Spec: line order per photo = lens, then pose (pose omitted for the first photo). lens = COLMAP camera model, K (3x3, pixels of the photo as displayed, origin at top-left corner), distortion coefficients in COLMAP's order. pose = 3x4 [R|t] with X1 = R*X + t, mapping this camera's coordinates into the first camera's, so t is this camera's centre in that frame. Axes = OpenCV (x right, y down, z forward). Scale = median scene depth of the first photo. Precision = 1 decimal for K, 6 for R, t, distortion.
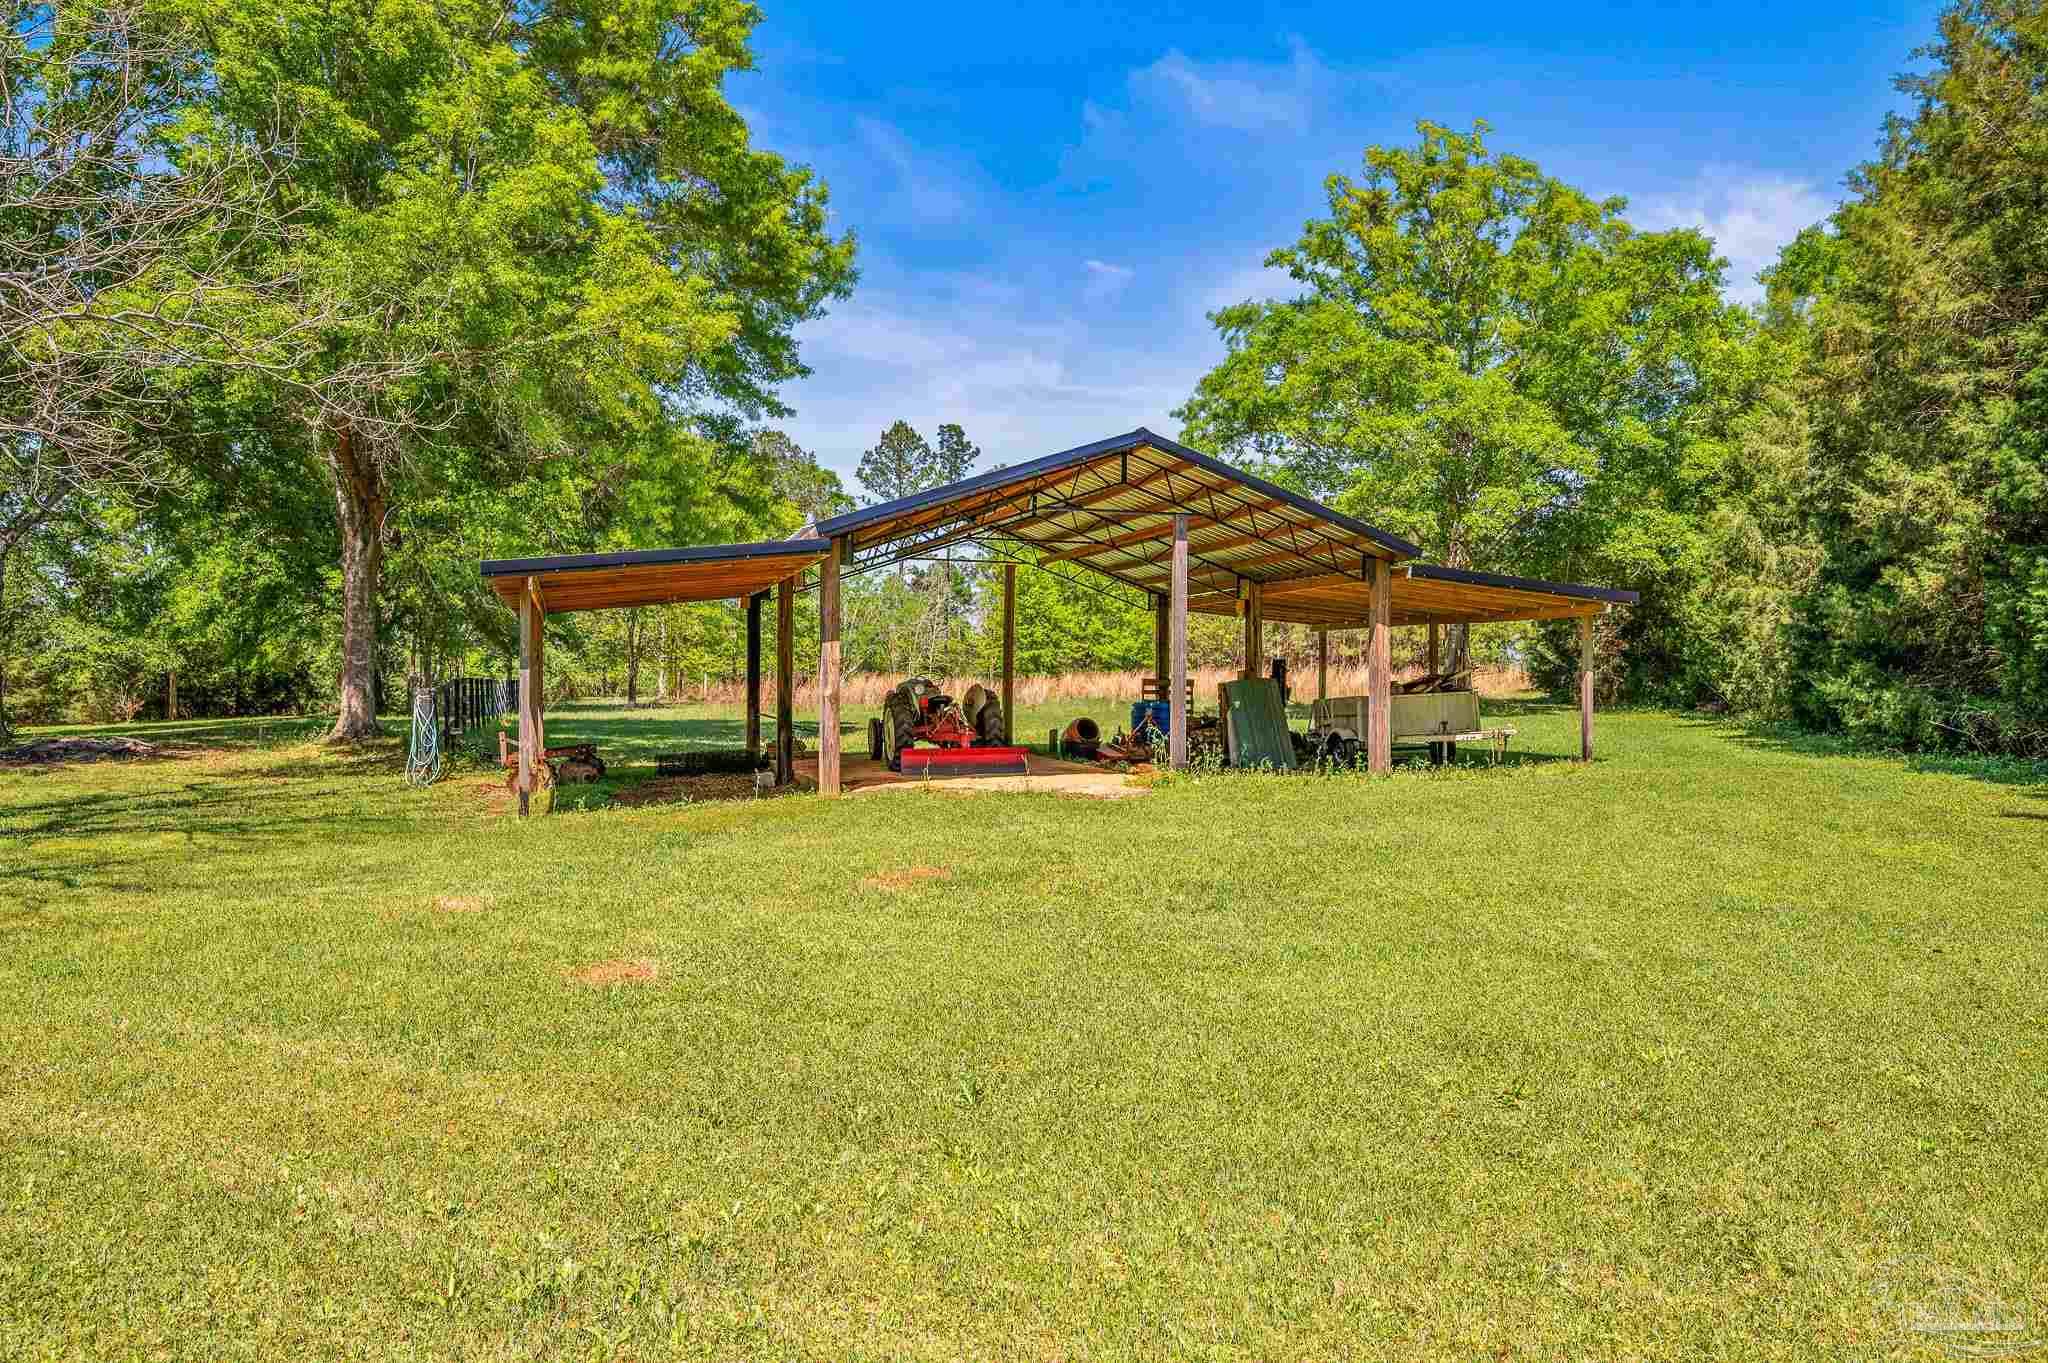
lens RADIAL K [[1350.4, 0, 1034.9], [0, 1350.4, 684.9], [0, 0, 1]] dist [-0.005830, -0.000660]
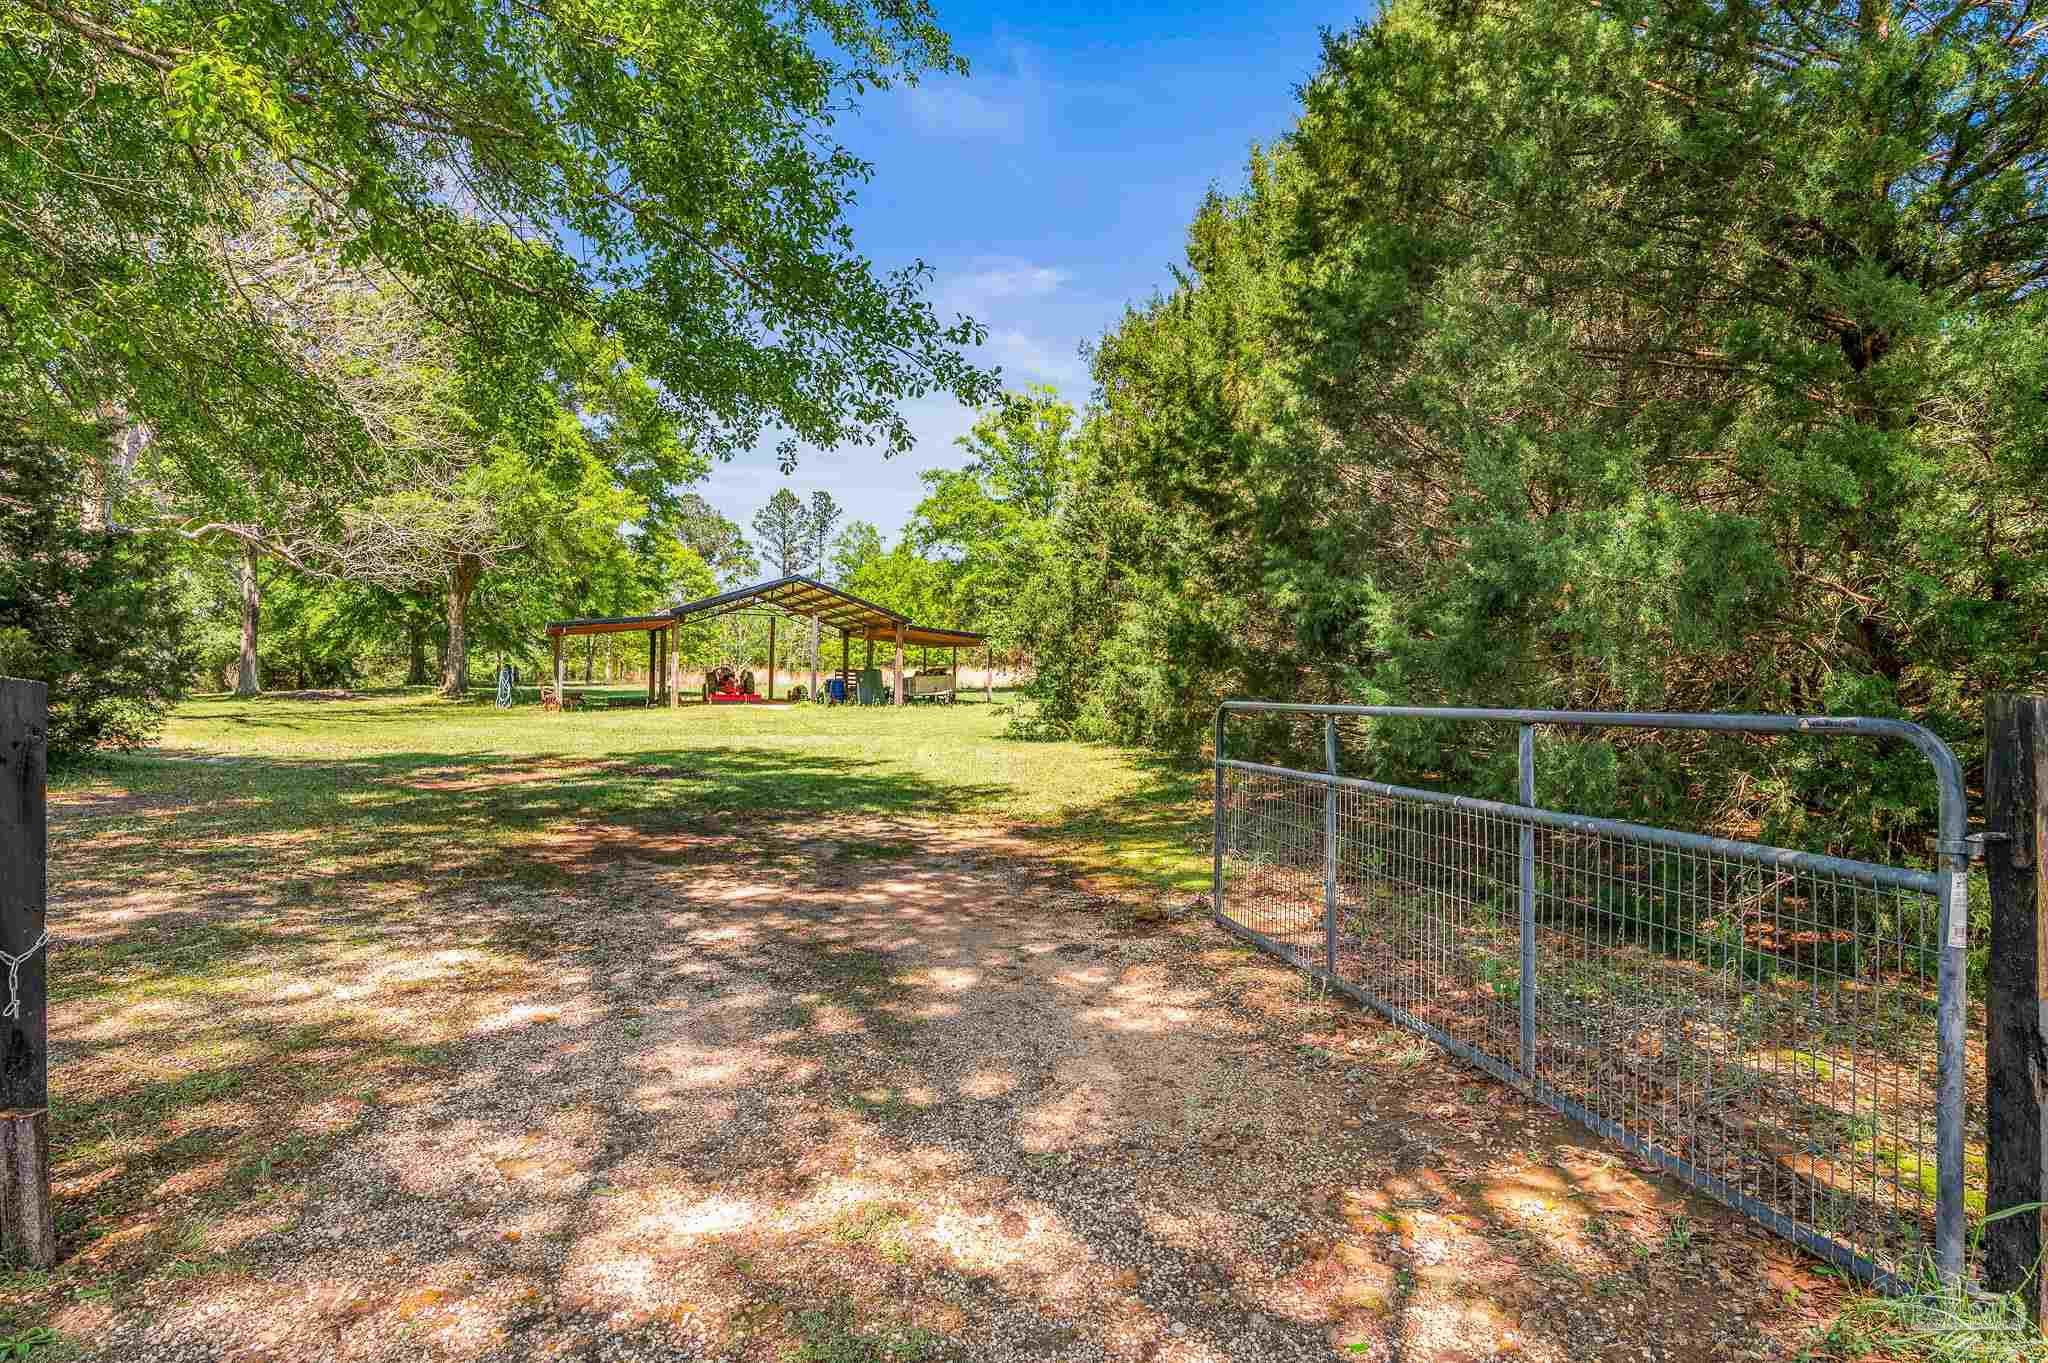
lens RADIAL K [[1080.6, 0, 1013.5], [0, 1080.6, 689.6], [0, 0, 1]] dist [-0.007005, 0.000375]
pose [[0.995866, 0.013512, 0.089828, 0.132775], [-0.014314, 0.999863, 0.008292, 0.006176], [-0.089703, -0.009544, 0.995923, -0.488411]]
